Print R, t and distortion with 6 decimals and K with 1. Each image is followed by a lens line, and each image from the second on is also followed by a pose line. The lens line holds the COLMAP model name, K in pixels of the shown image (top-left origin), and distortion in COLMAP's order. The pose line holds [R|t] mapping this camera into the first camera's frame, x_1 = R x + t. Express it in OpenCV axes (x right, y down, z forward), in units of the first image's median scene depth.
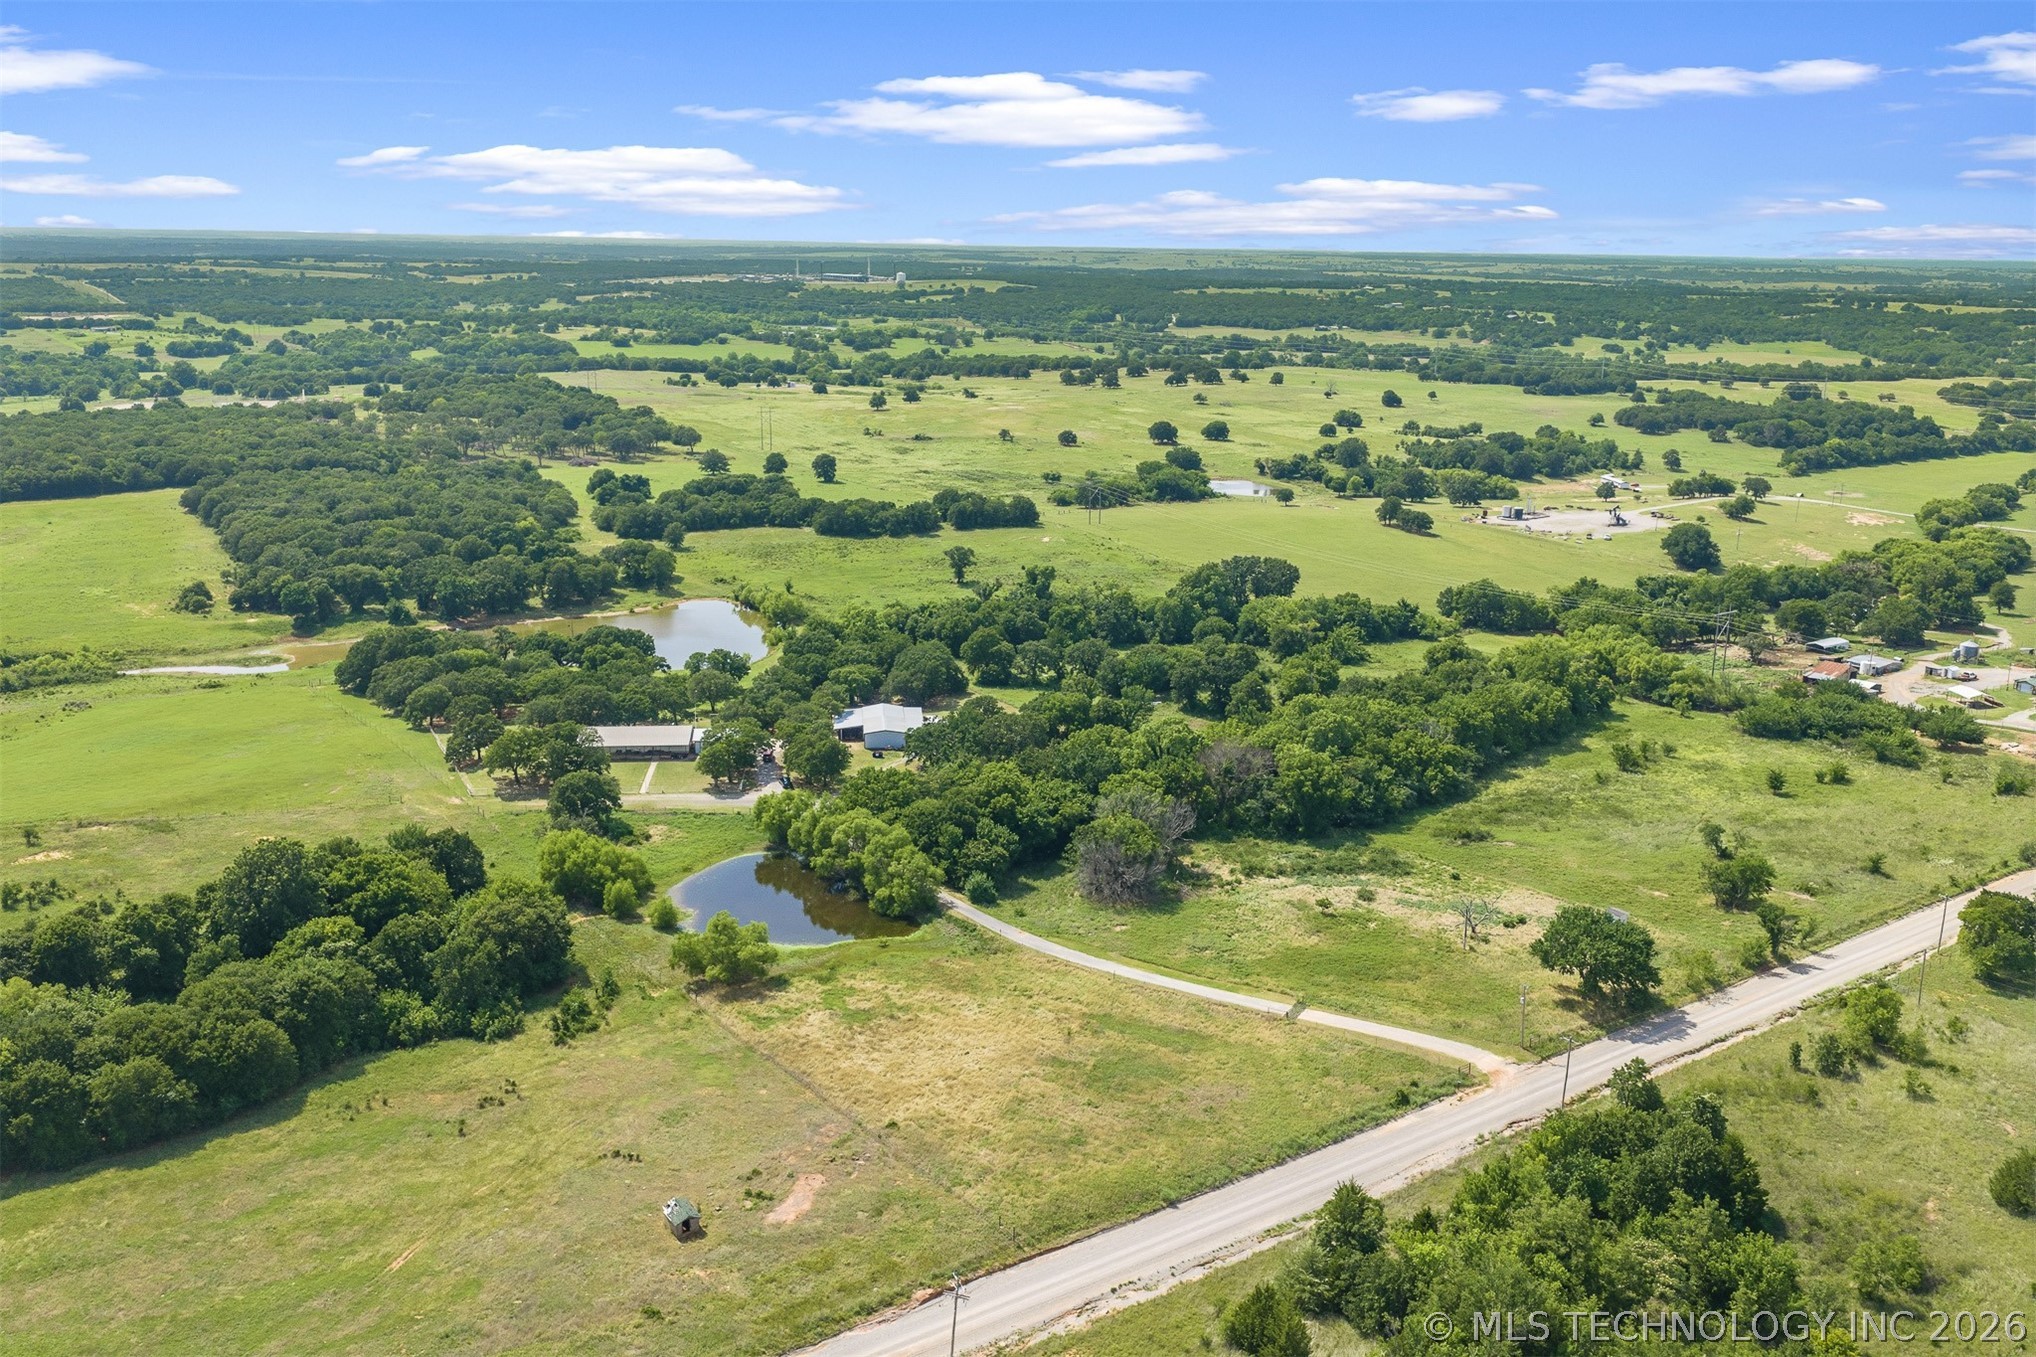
lens RADIAL K [[1690.2, 0, 1018.0], [0, 1690.2, 678.5], [0, 0, 1]] dist [0.007222, -0.007775]
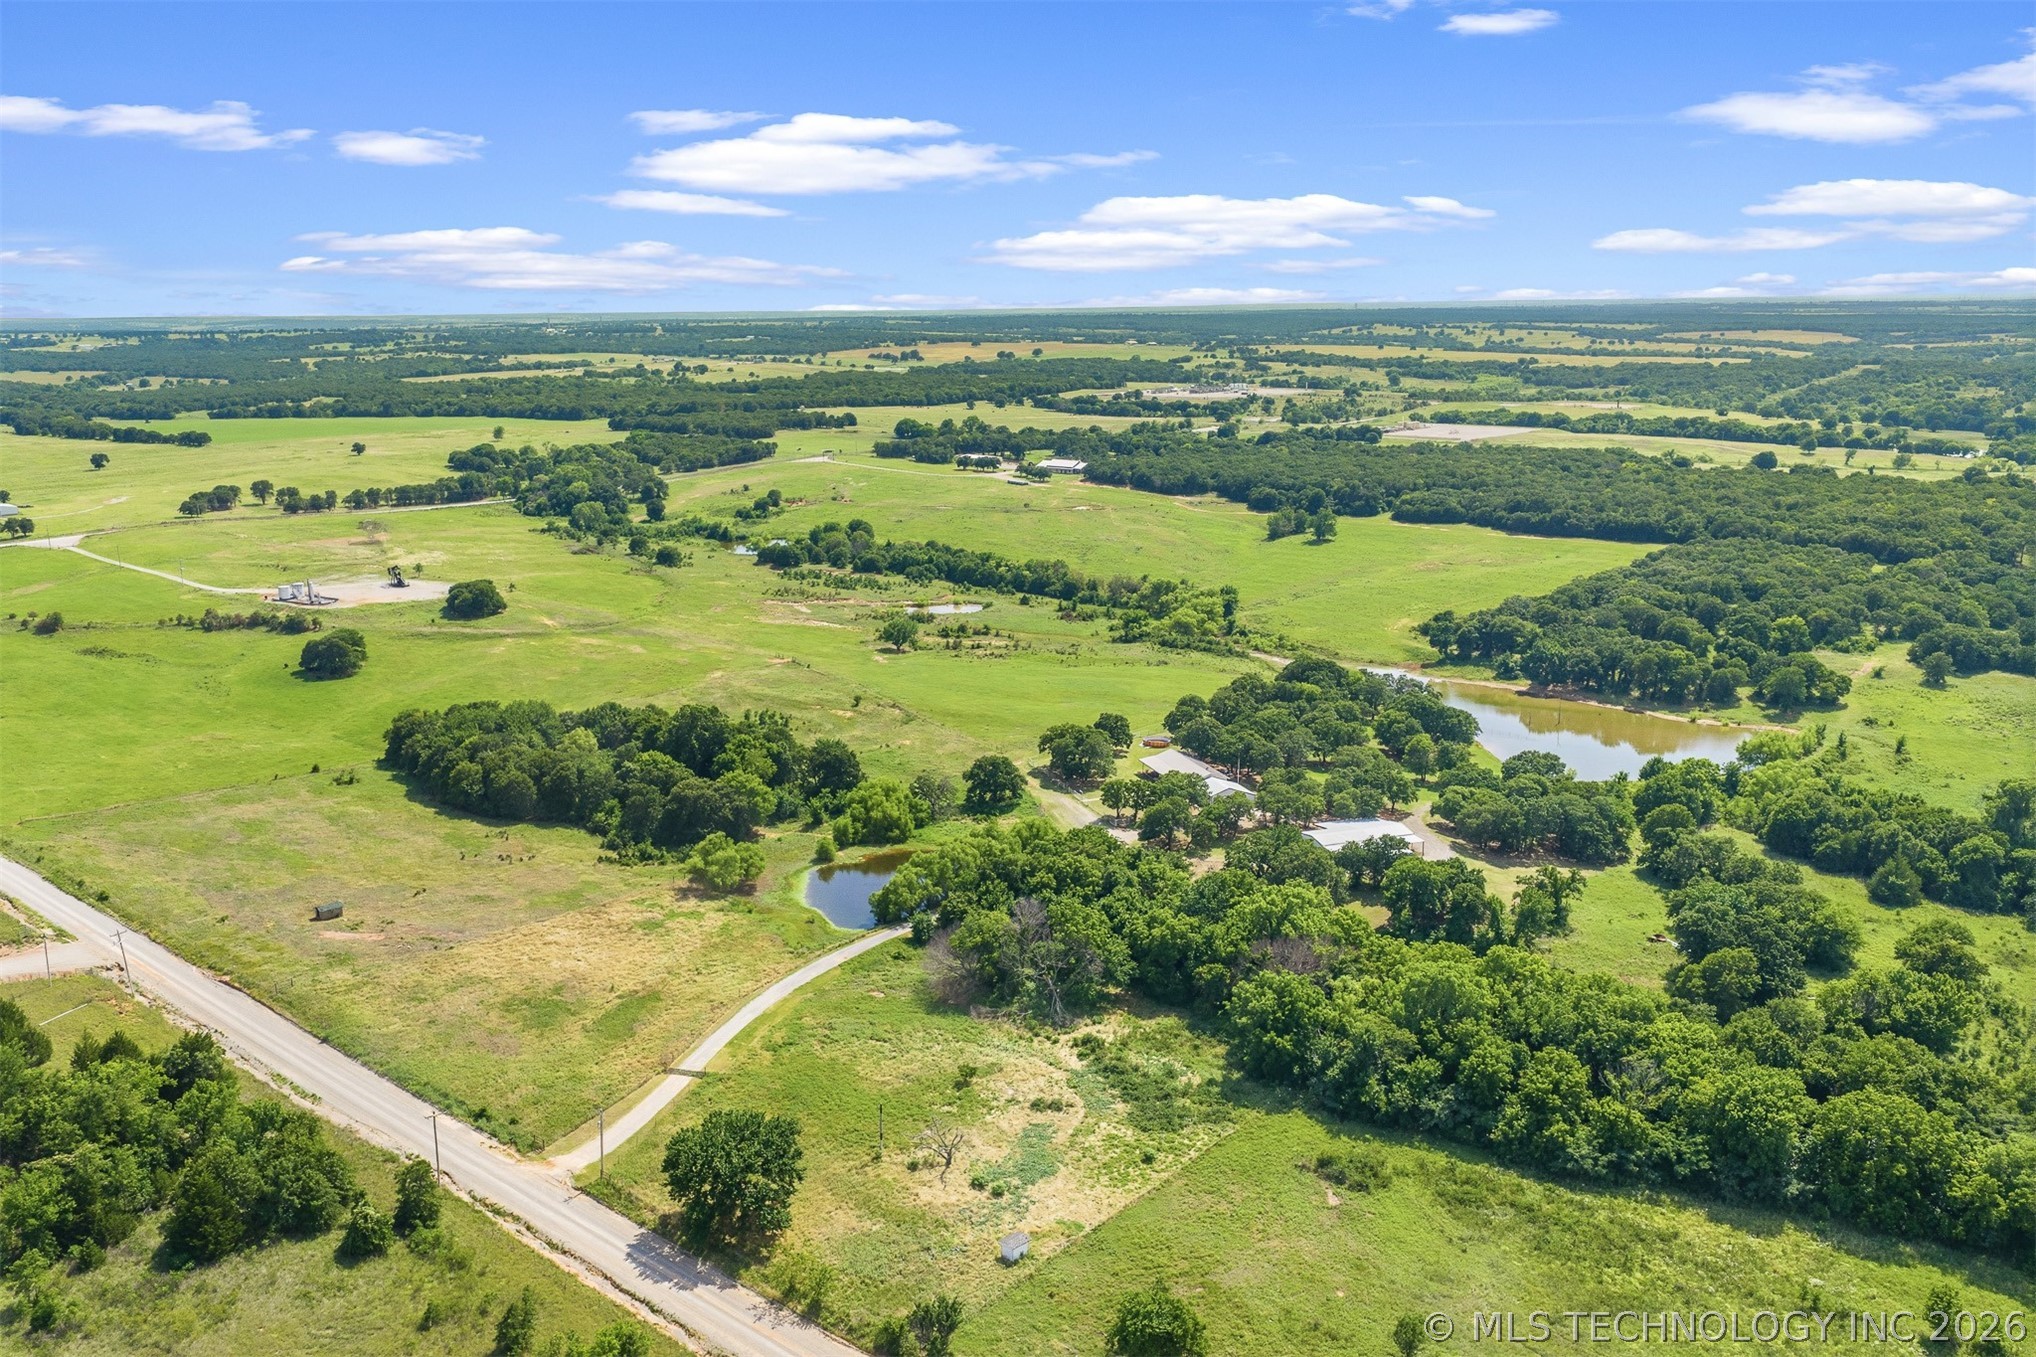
lens RADIAL K [[1690.2, 0, 1018.0], [0, 1690.2, 678.5], [0, 0, 1]] dist [0.007222, -0.007775]
pose [[0.233689, 0.195789, -0.952395, 0.902942], [-0.231670, 0.962518, 0.141026, -0.175730], [0.944309, 0.187685, 0.270288, 0.694305]]
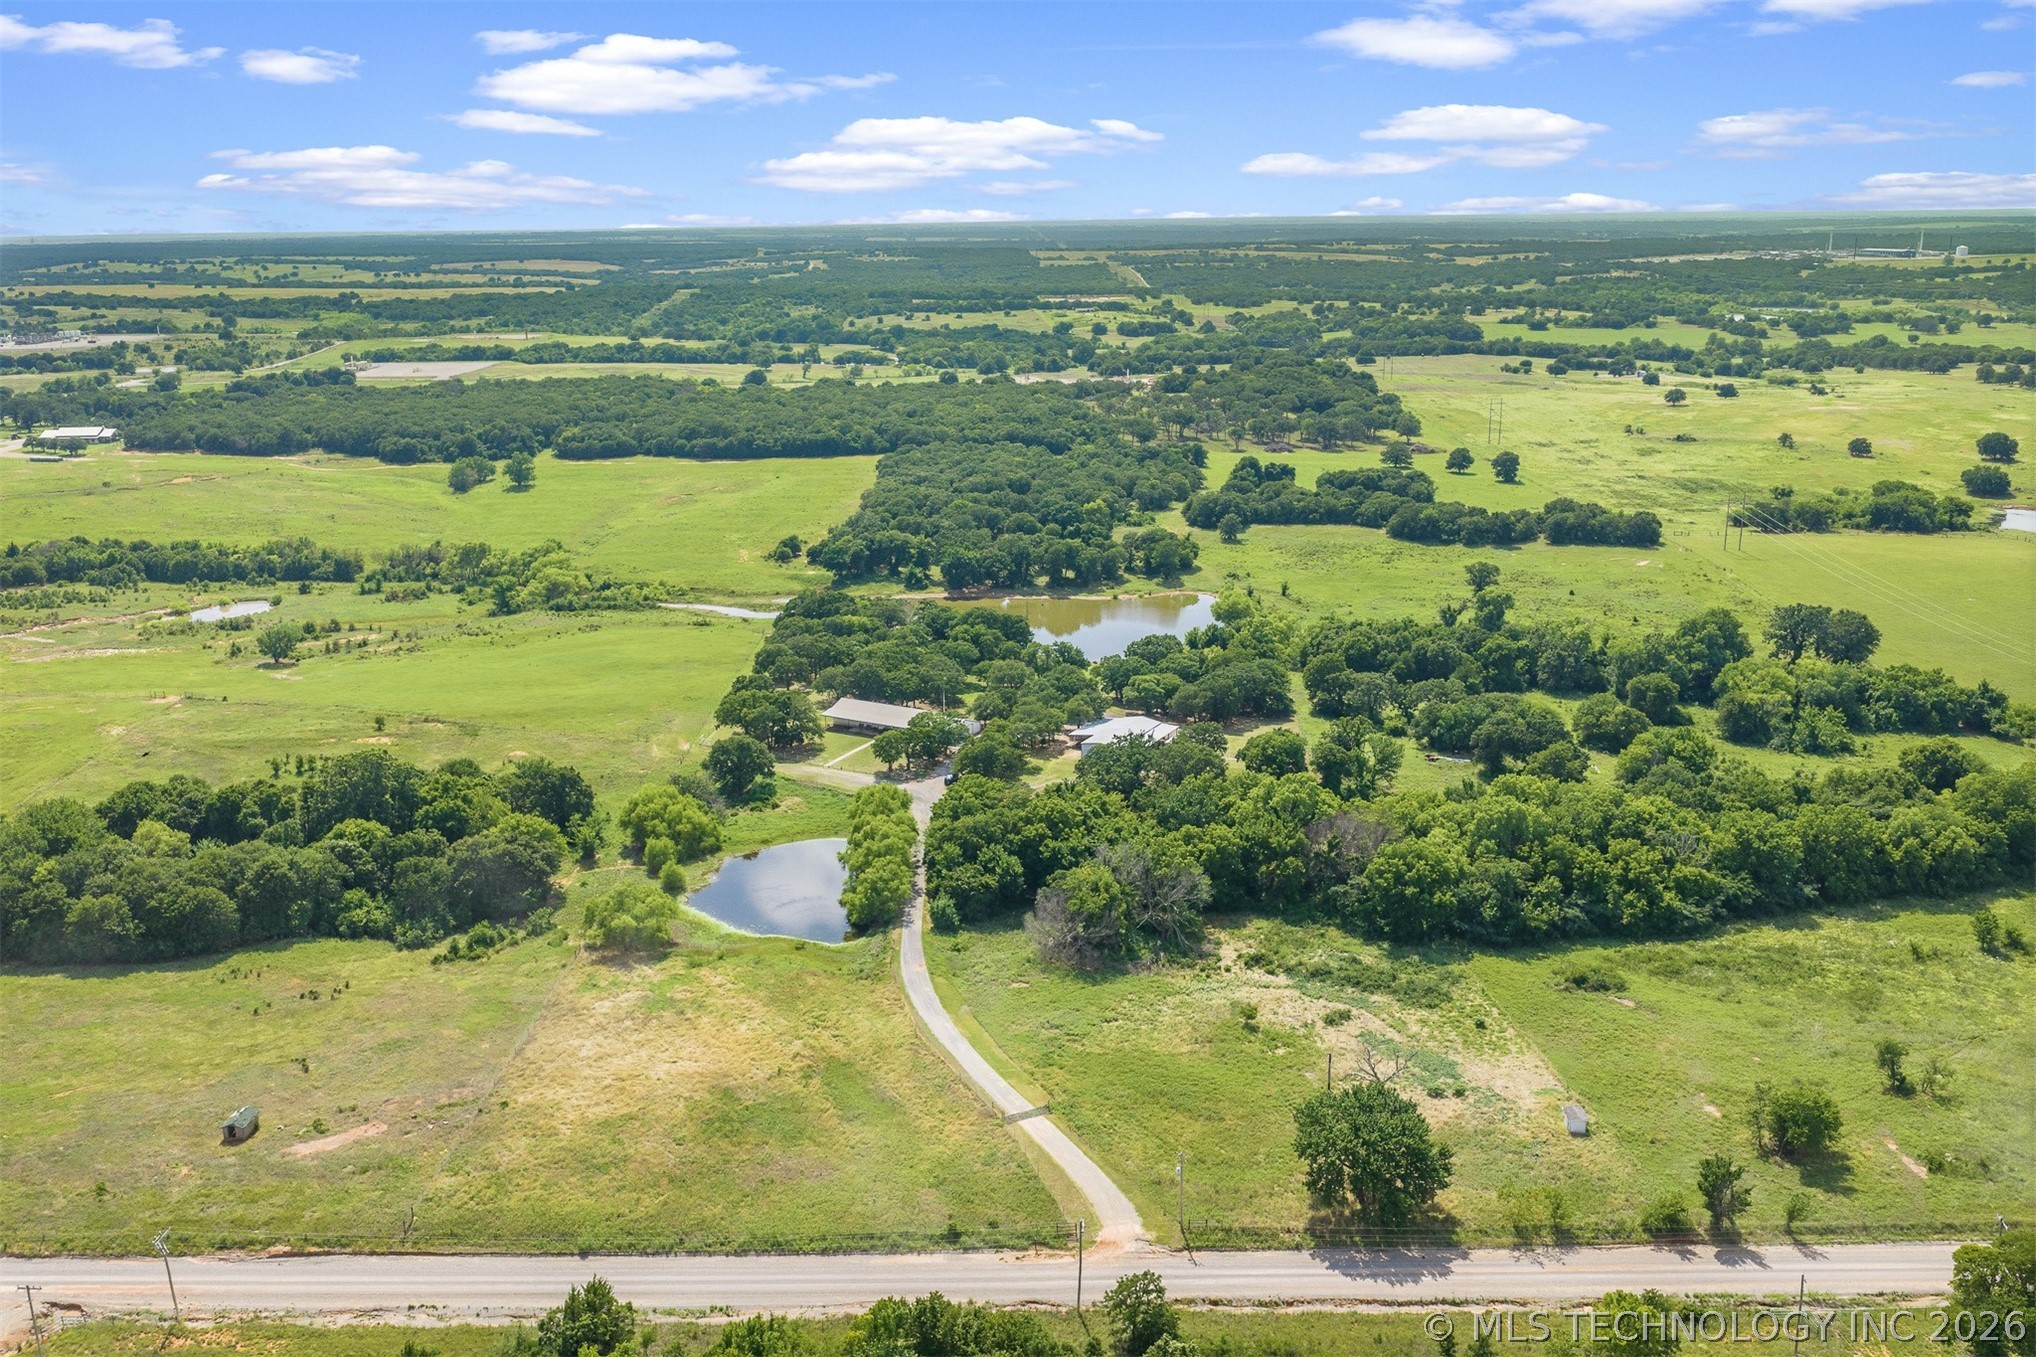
lens RADIAL K [[1690.2, 0, 1018.0], [0, 1690.2, 678.5], [0, 0, 1]] dist [0.007222, -0.007775]
pose [[0.821770, 0.125397, -0.555851, 0.496472], [-0.118732, 0.991756, 0.048202, -0.056279], [0.557313, 0.026386, 0.829883, 0.208025]]
